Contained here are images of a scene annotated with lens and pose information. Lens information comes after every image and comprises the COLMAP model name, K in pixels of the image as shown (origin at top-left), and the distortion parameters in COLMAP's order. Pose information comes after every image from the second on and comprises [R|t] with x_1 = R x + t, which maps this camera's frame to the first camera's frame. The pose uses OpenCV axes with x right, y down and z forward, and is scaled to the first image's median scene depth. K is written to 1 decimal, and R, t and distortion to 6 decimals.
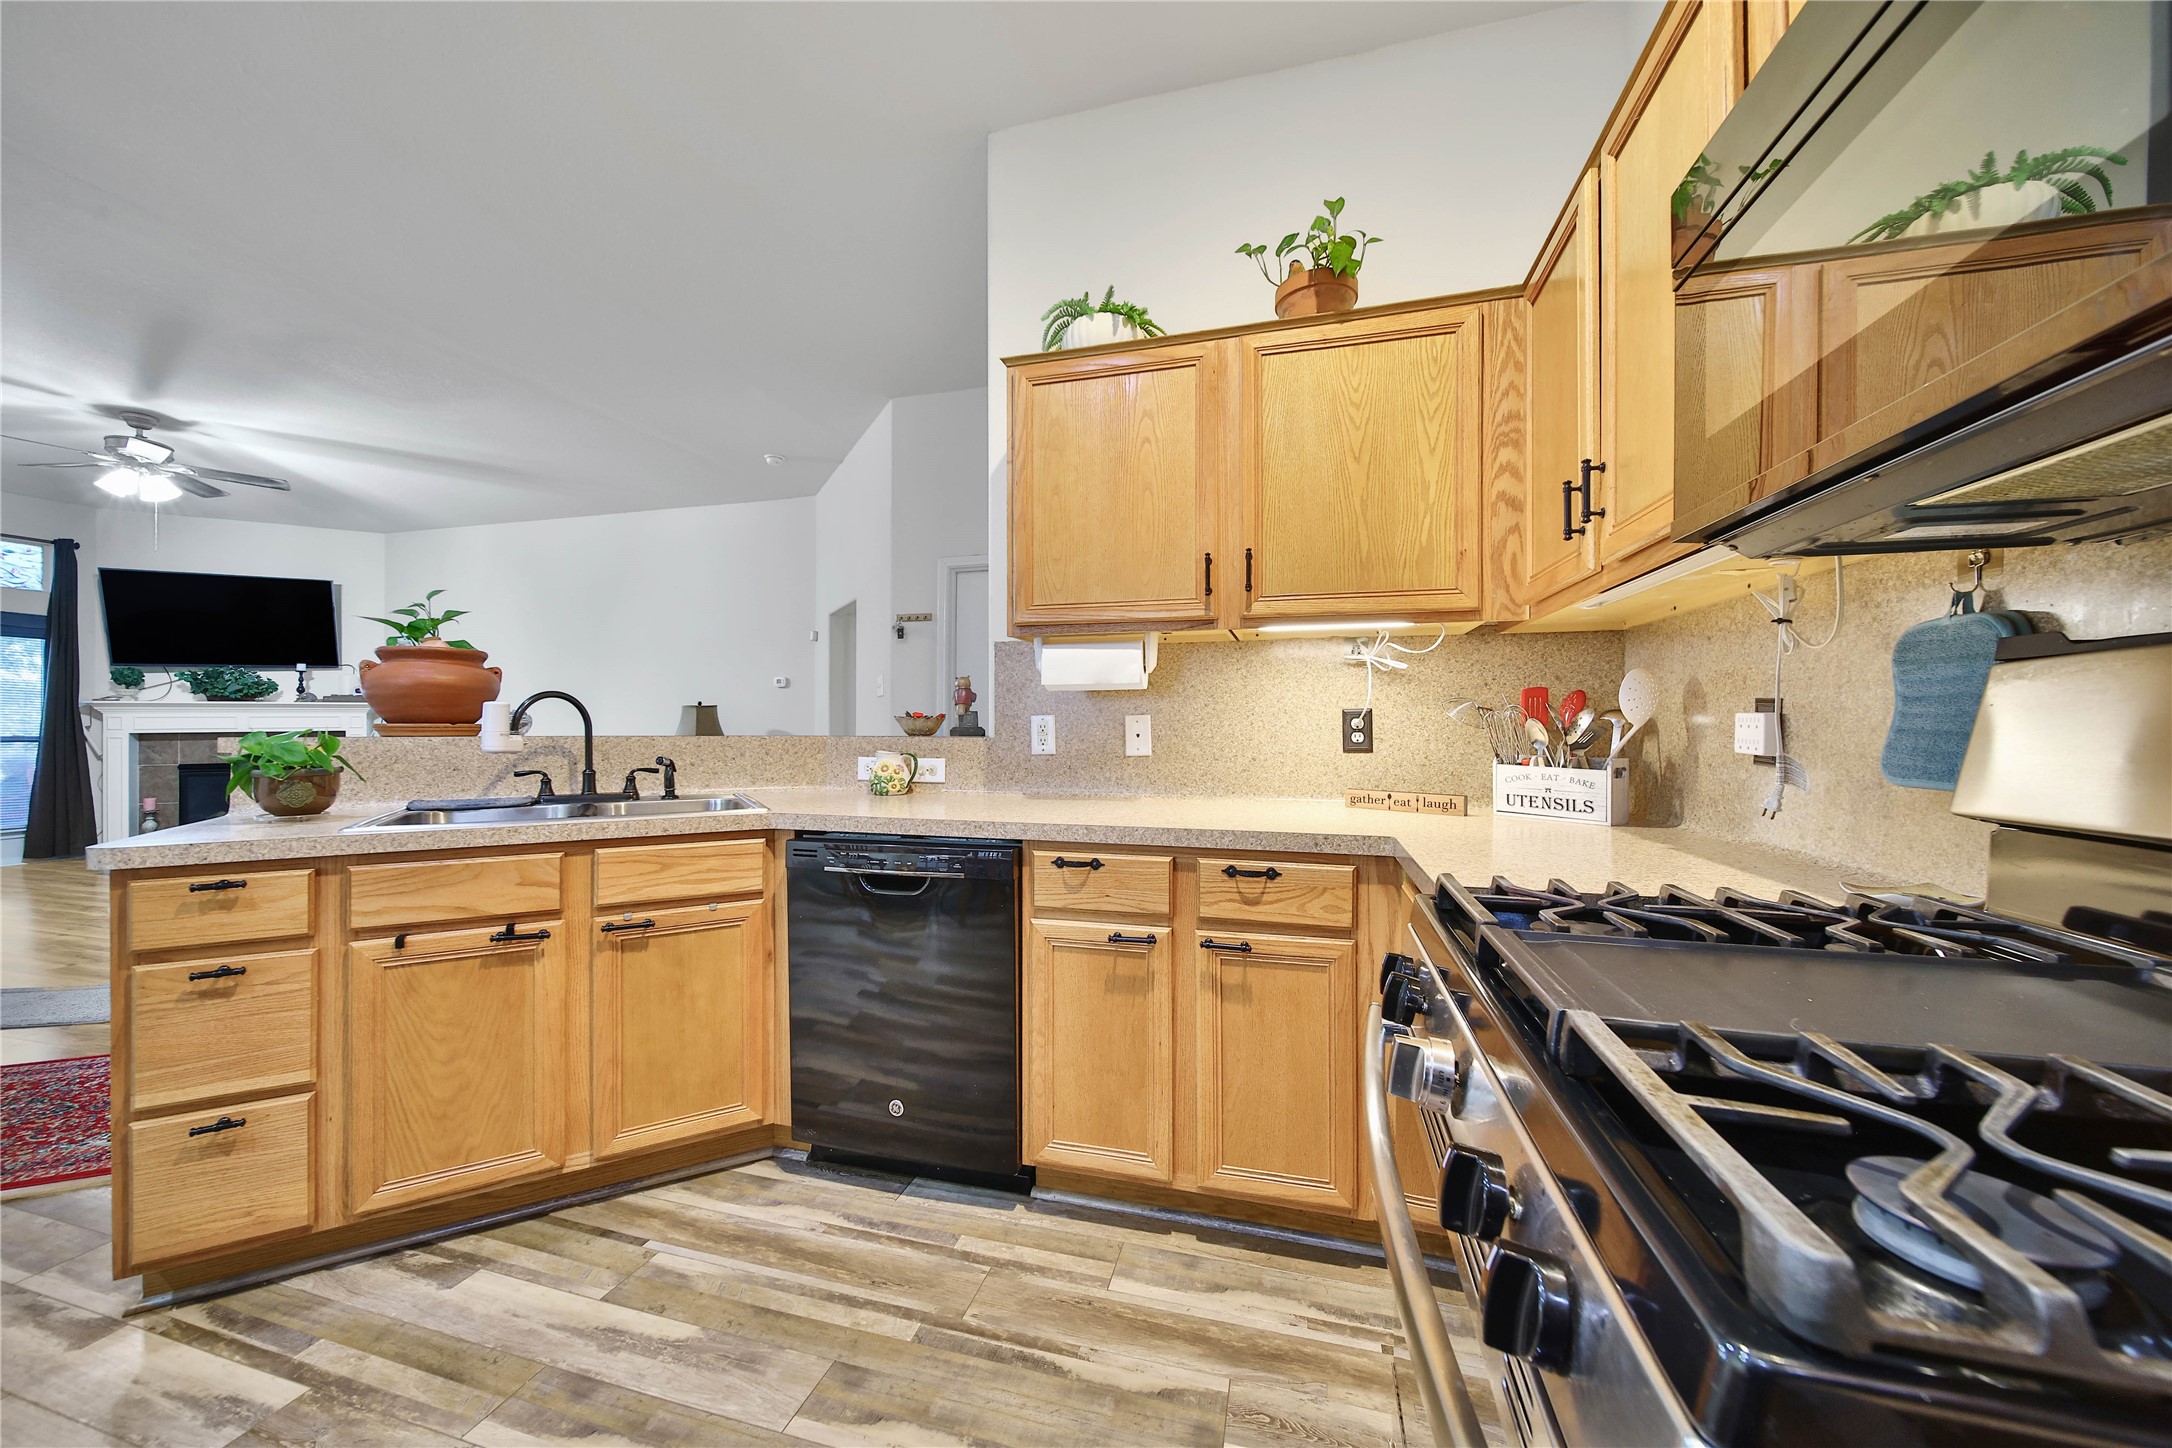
lens RADIAL K [[780.9, 0, 1080.3], [0, 780.9, 721.1], [0, 0, 1]] dist [0.000134, -0.000175]
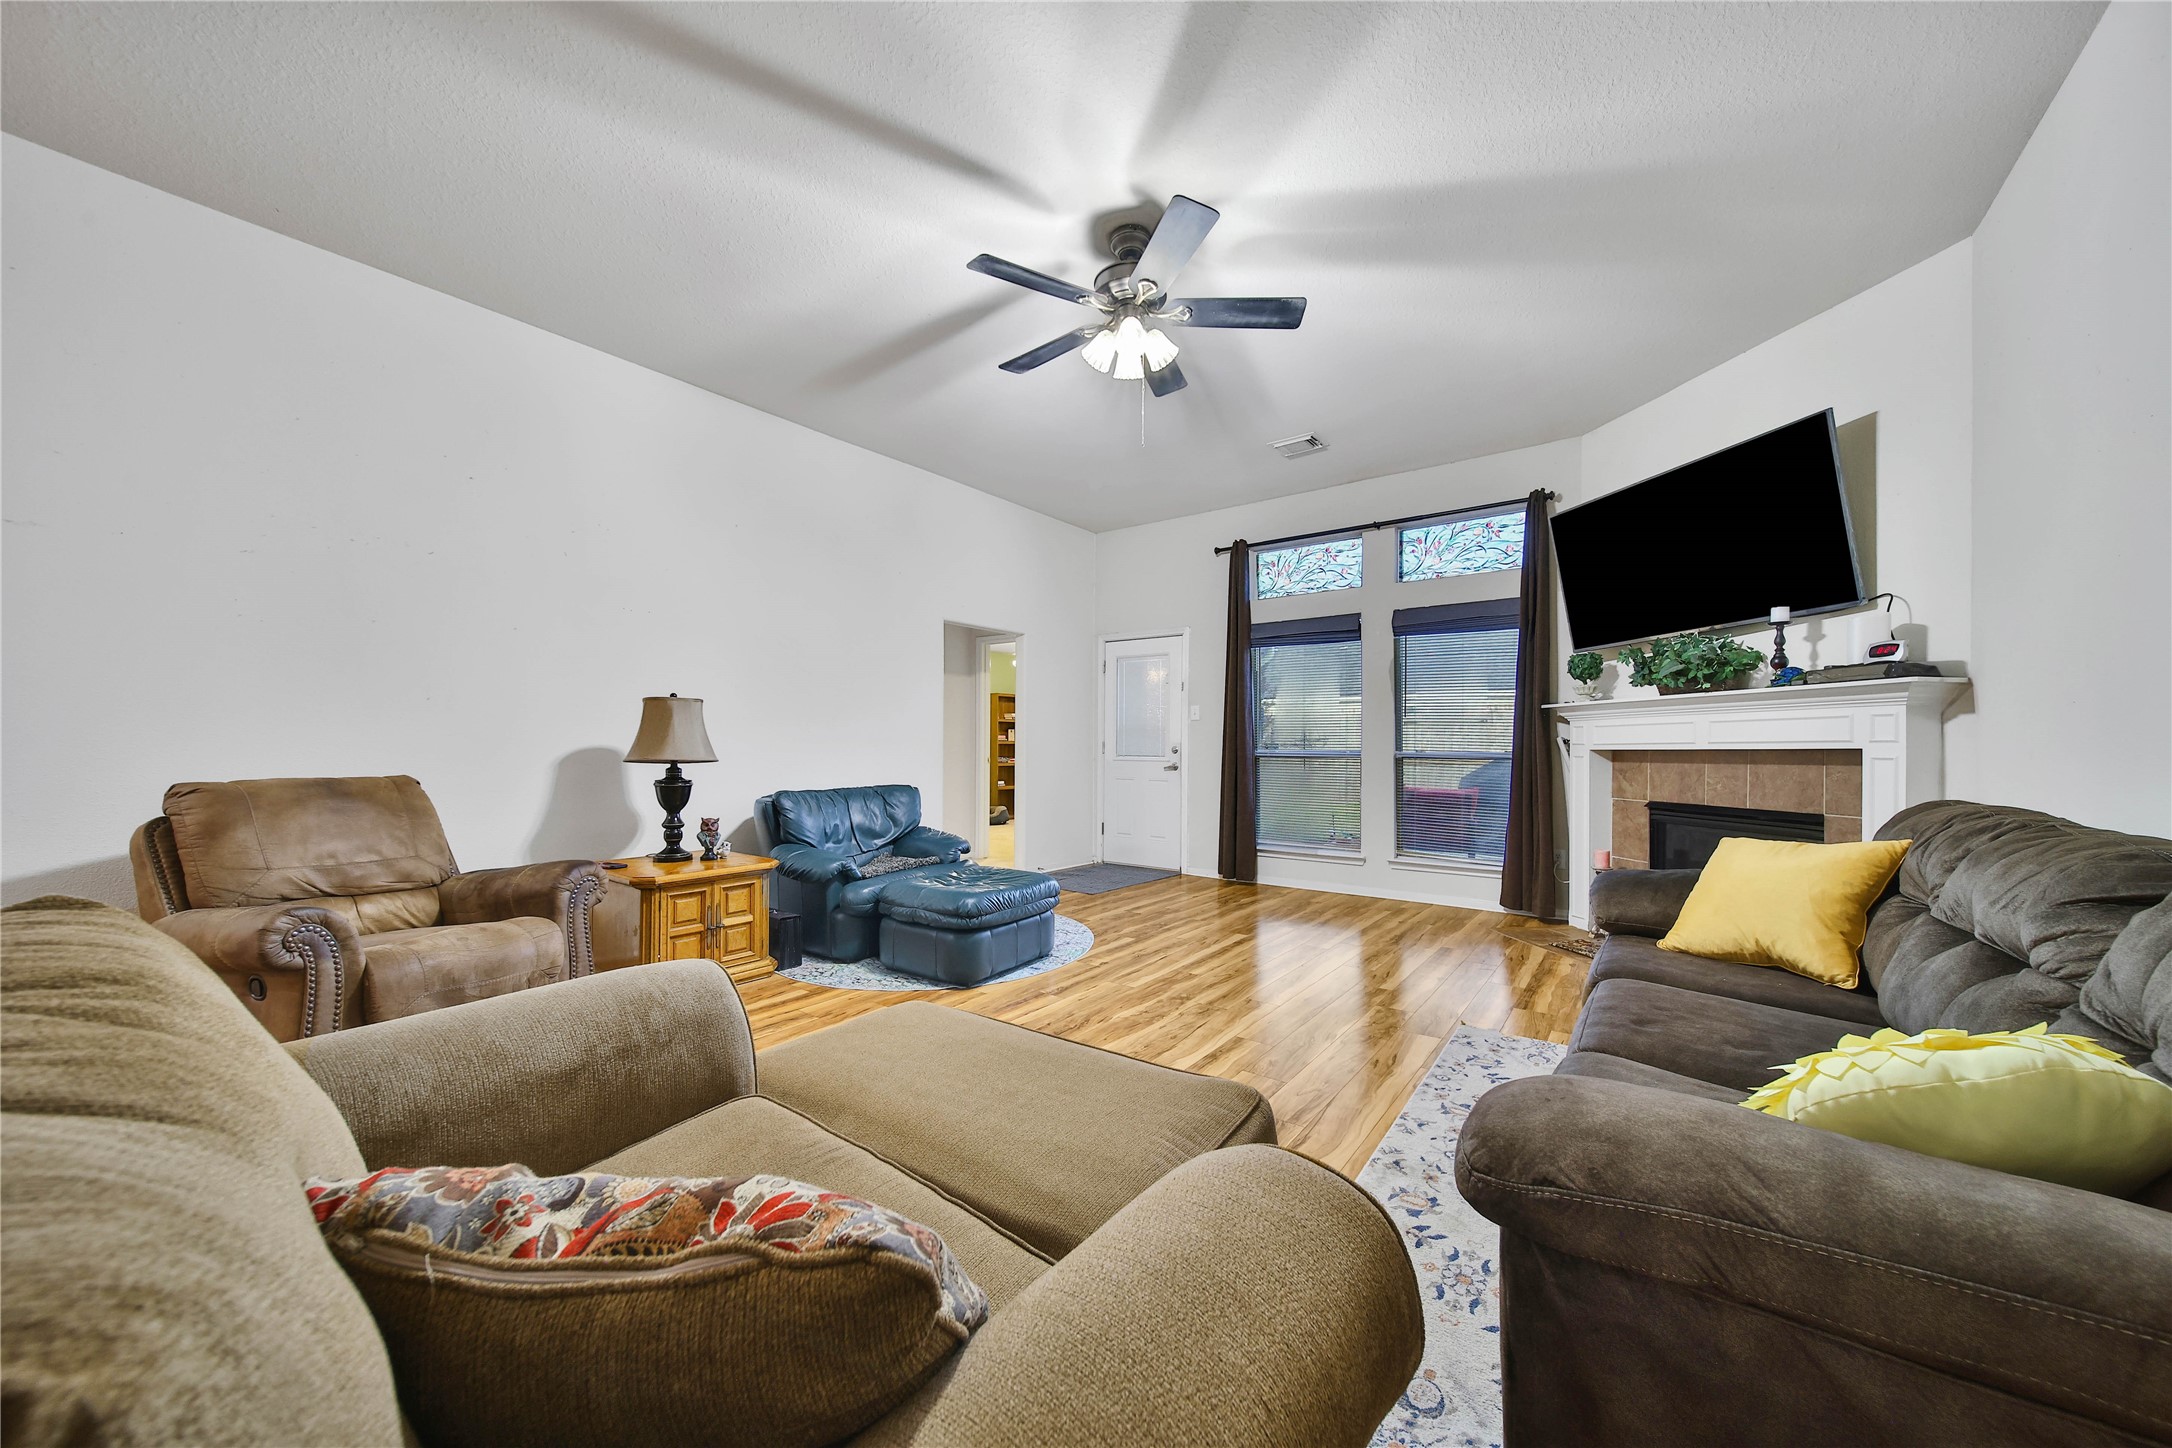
lens RADIAL K [[784.3, 0, 1089.2], [0, 784.3, 731.8], [0, 0, 1]] dist [0.025884, -0.000037]
pose [[-0.363619, -0.016125, -0.931408, -1.455805], [0.003306, 0.999822, -0.018600, 0.038034], [0.931542, -0.009843, -0.363501, 2.919048]]
